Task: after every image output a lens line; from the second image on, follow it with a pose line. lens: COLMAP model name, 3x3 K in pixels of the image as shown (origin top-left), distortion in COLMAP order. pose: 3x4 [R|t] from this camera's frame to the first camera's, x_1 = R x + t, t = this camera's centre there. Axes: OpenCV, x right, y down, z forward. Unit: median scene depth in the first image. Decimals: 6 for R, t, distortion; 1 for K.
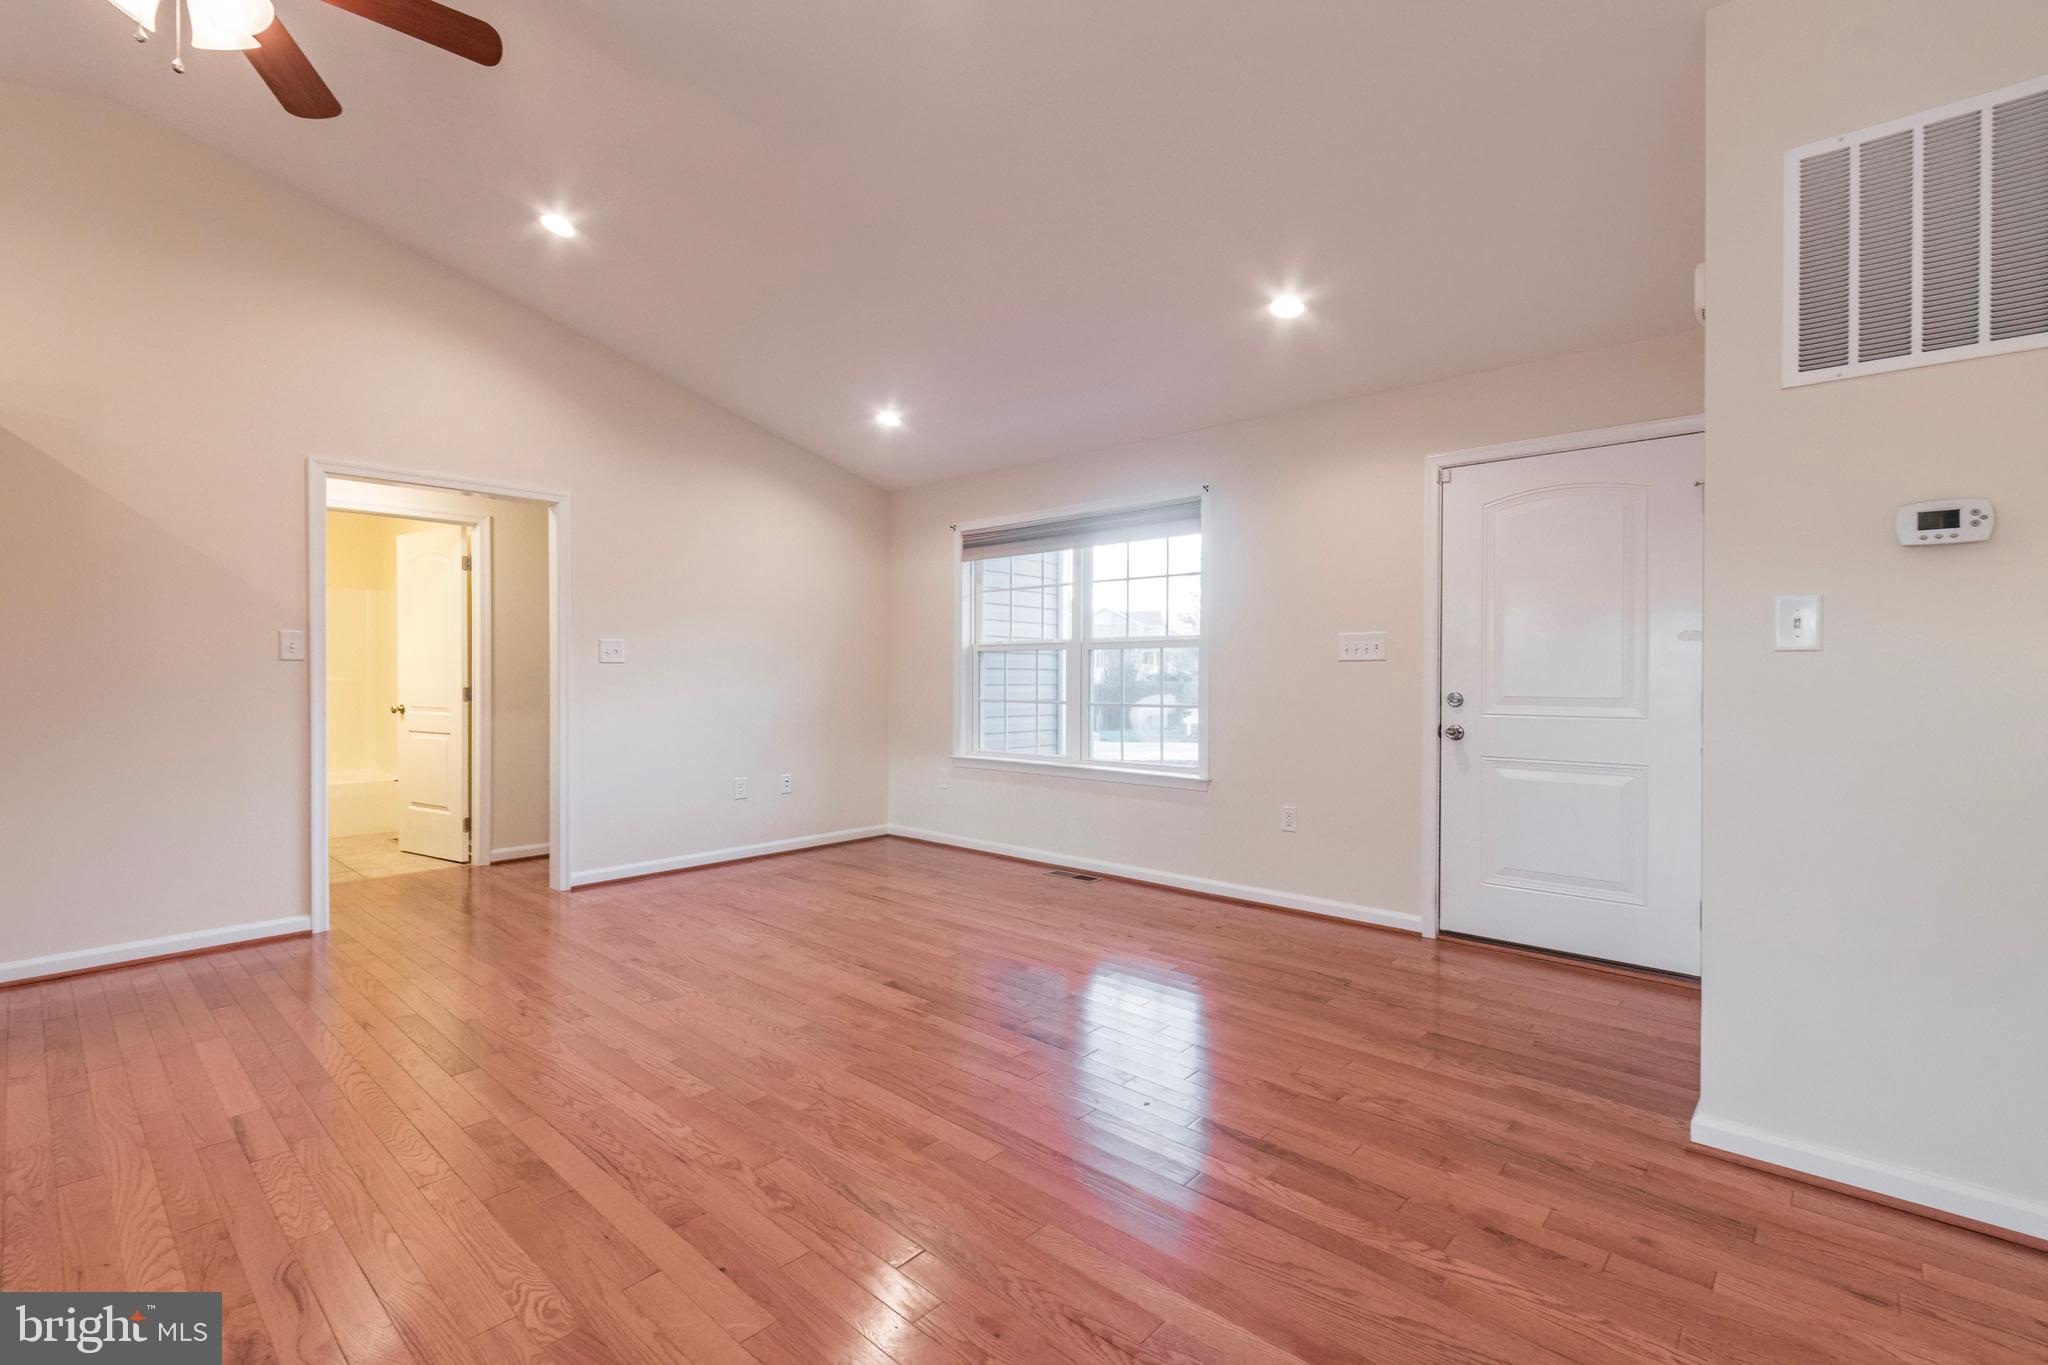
lens RADIAL K [[910.3, 0, 1010.8], [0, 910.3, 675.9], [0, 0, 1]] dist [0.003273, 0.000504]
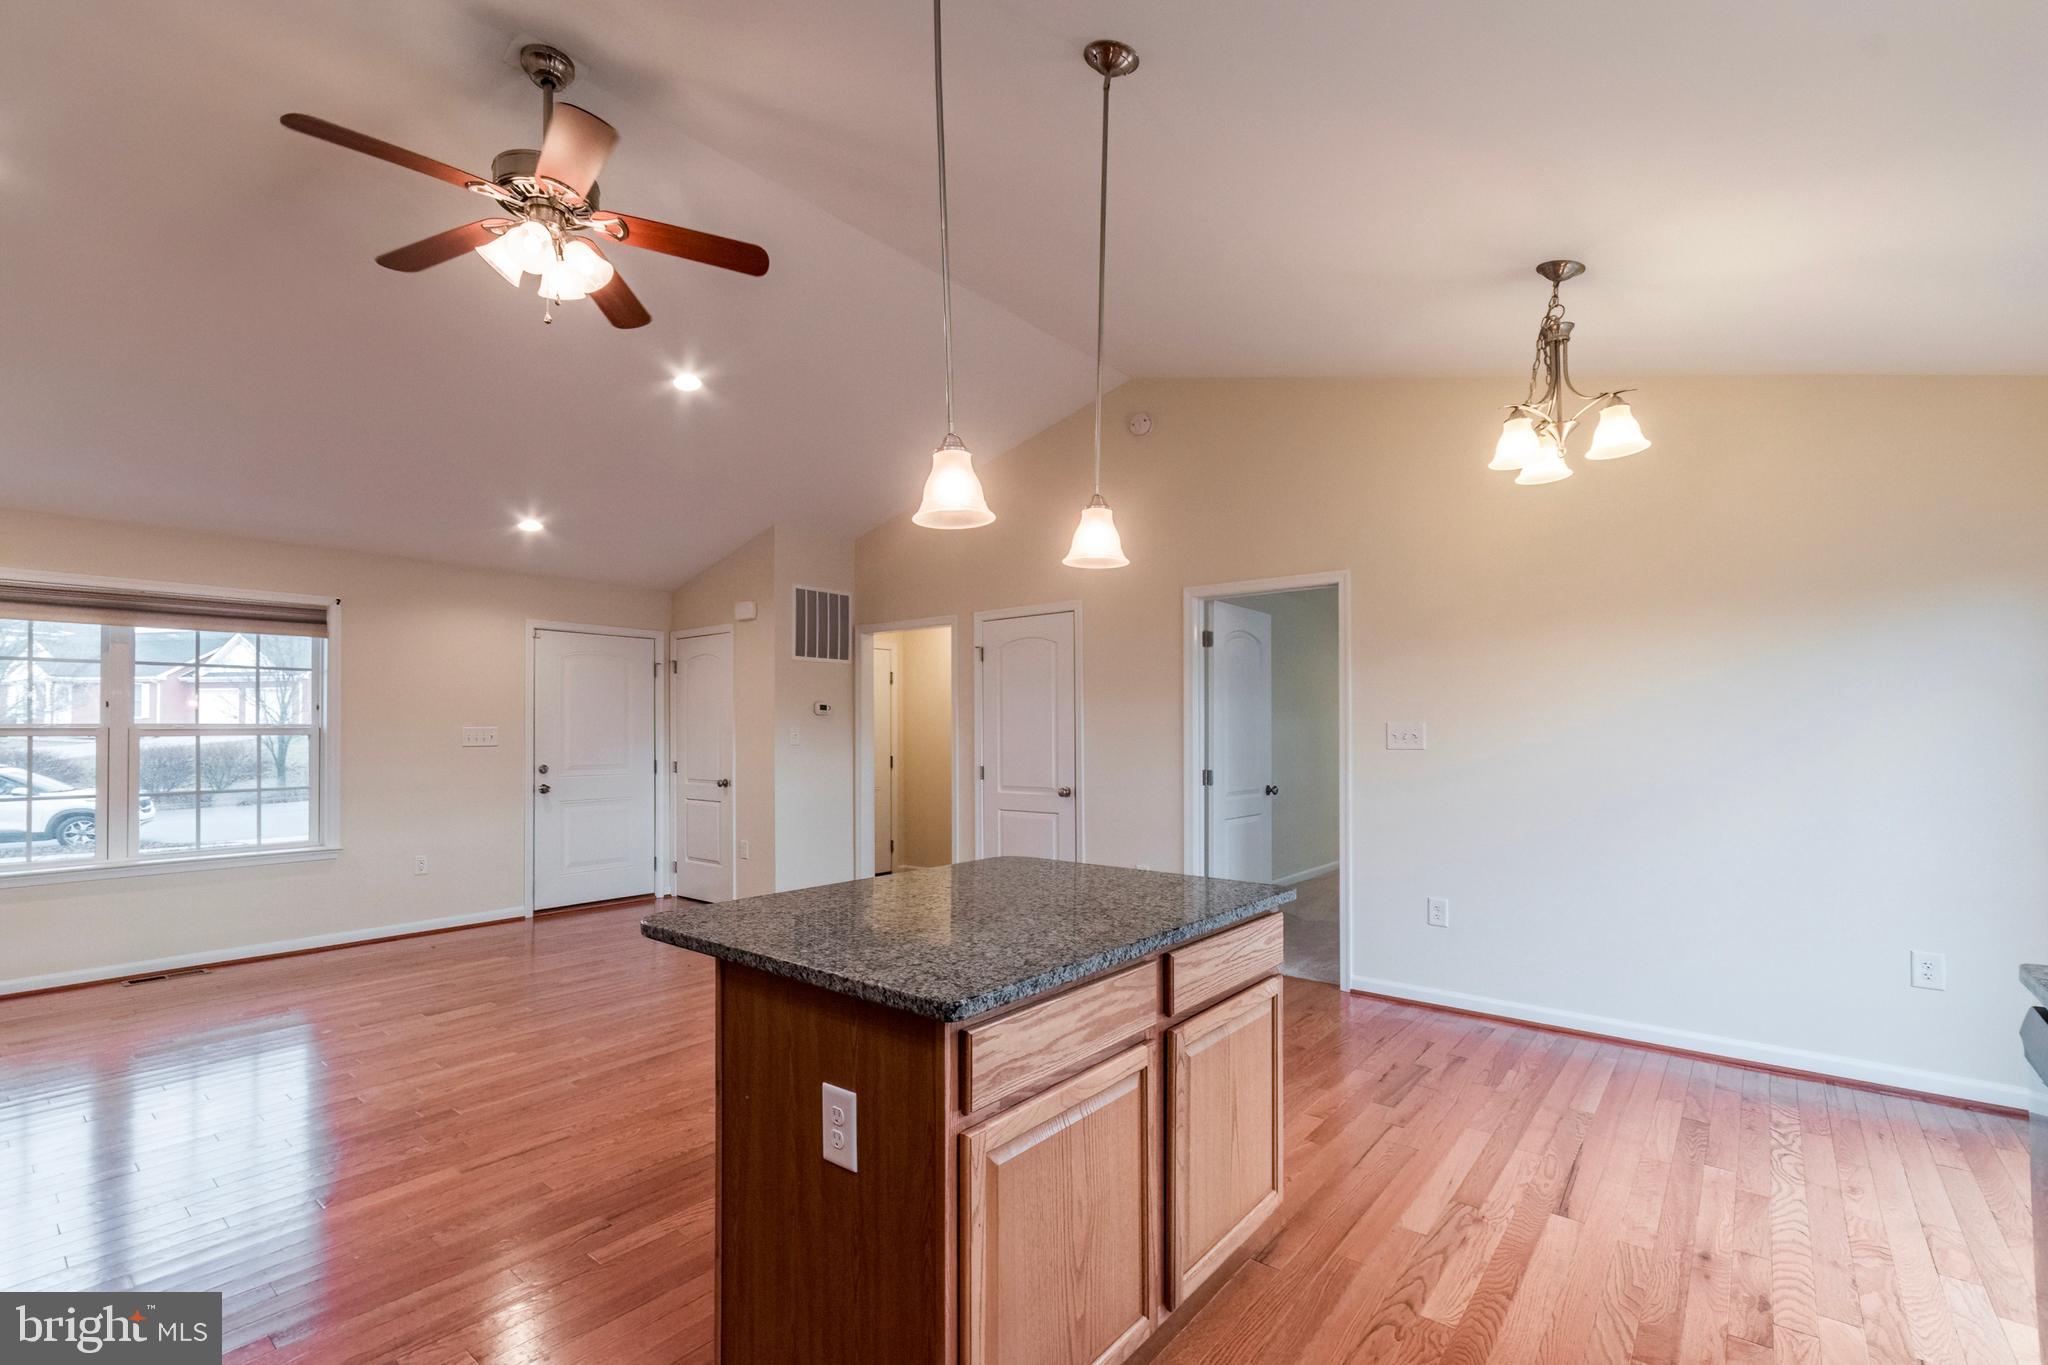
lens RADIAL K [[904.0, 0, 1017.2], [0, 904.0, 720.9], [0, 0, 1]] dist [0.001736, 0.000150]
pose [[-0.046260, 0.011538, 0.998863, -1.179273], [0.007907, 0.999906, -0.011184, -0.036472], [-0.998898, 0.007381, -0.046347, 0.205946]]
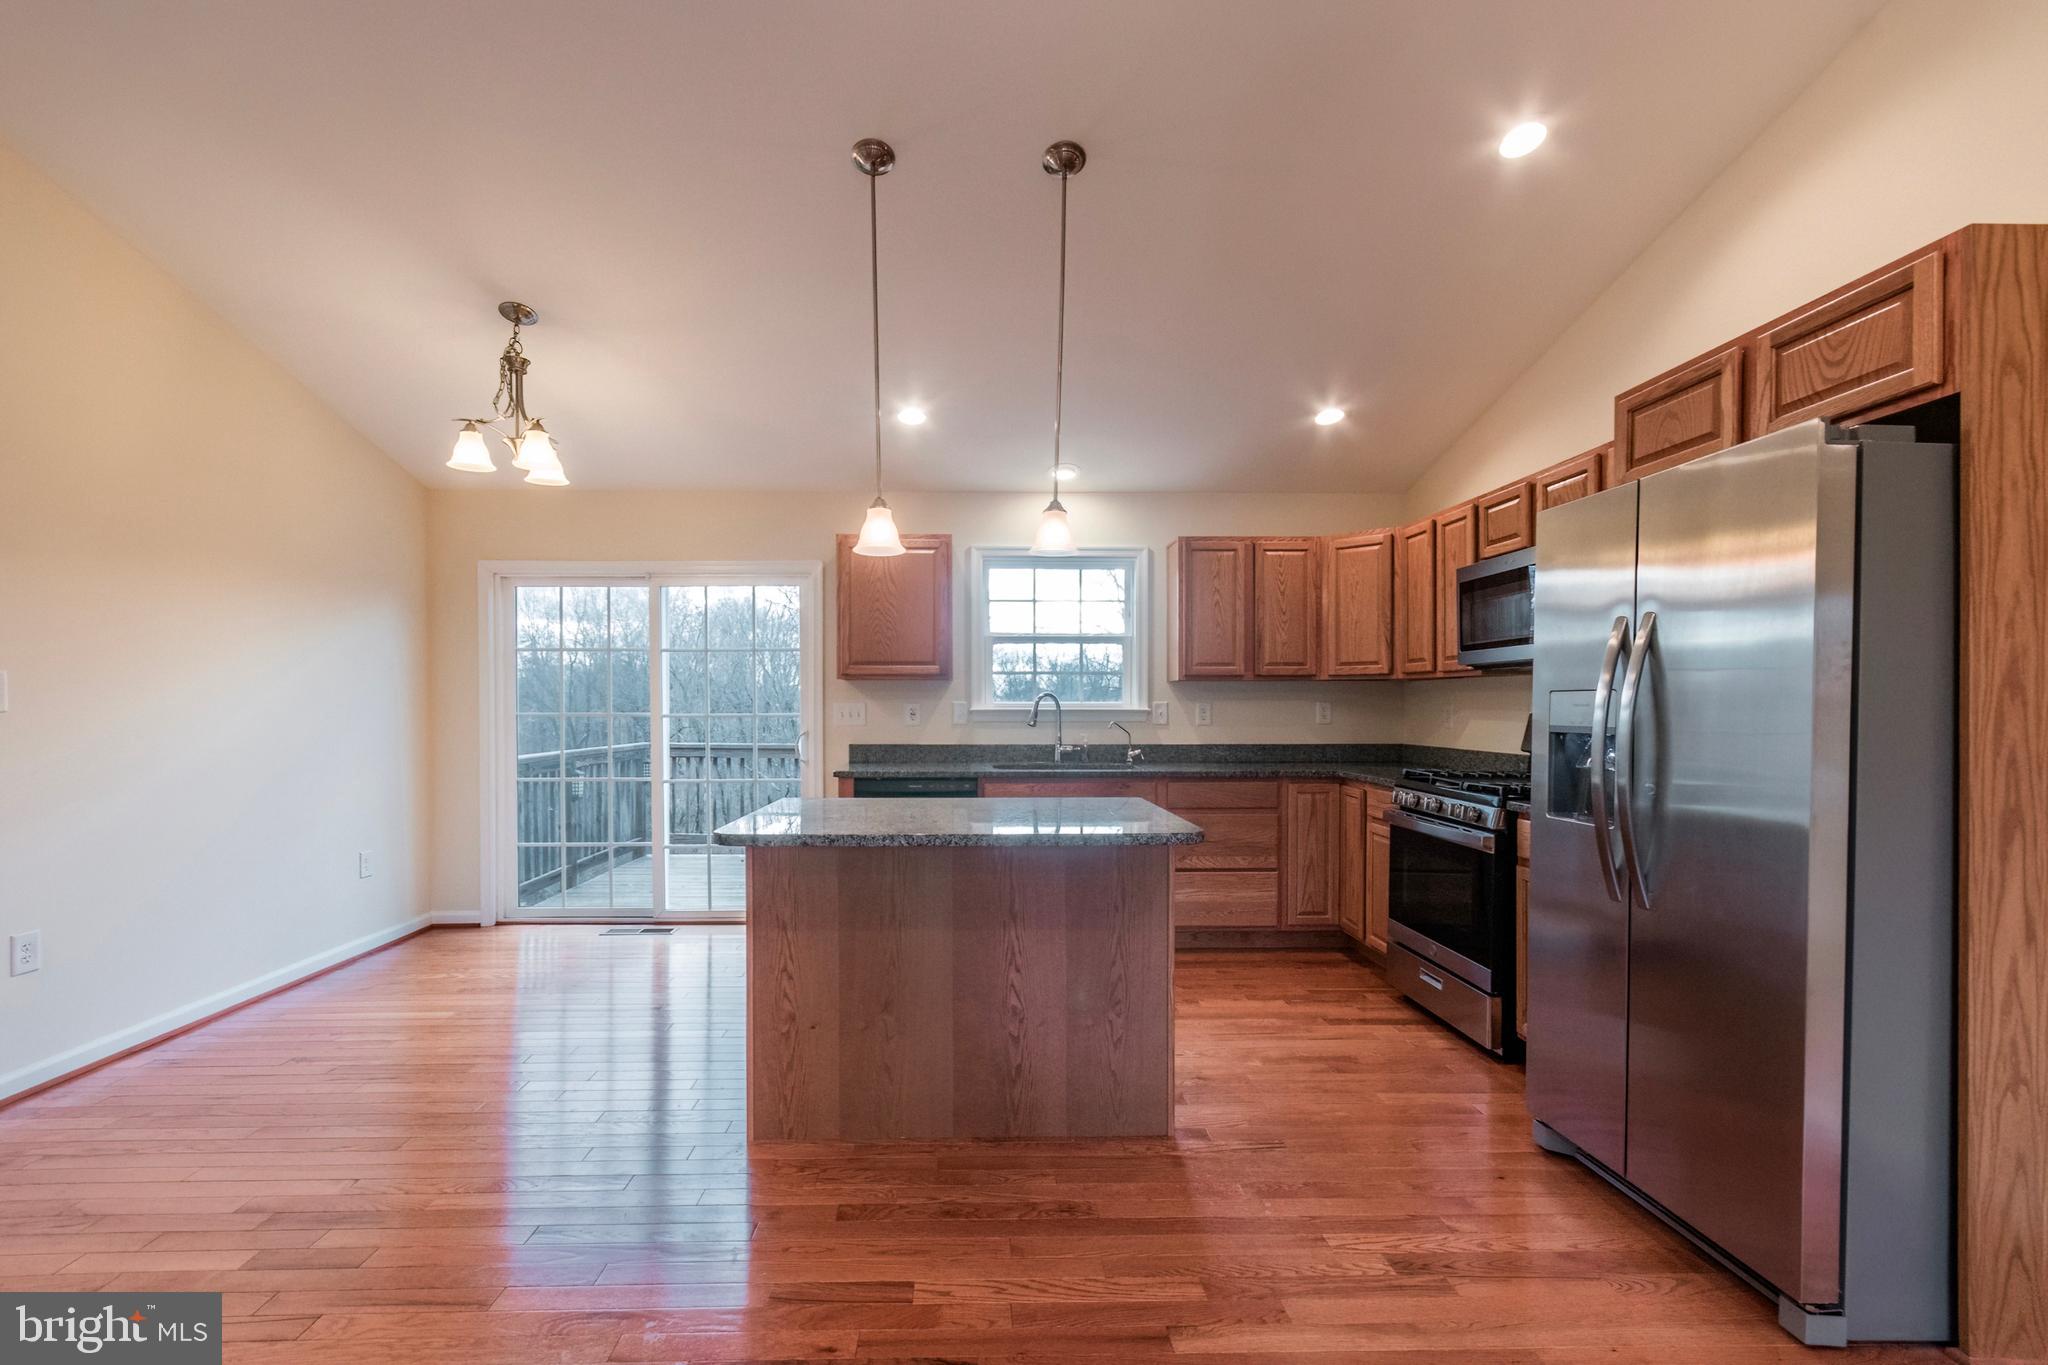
lens RADIAL K [[907.6, 0, 994.5], [0, 907.6, 714.4], [0, 0, 1]] dist [0.002590, 0.000035]
pose [[-0.719109, 0.005266, -0.694878, -0.206384], [-0.004144, 0.999921, 0.011867, -0.020567], [0.694885, 0.011413, -0.719030, 0.704803]]
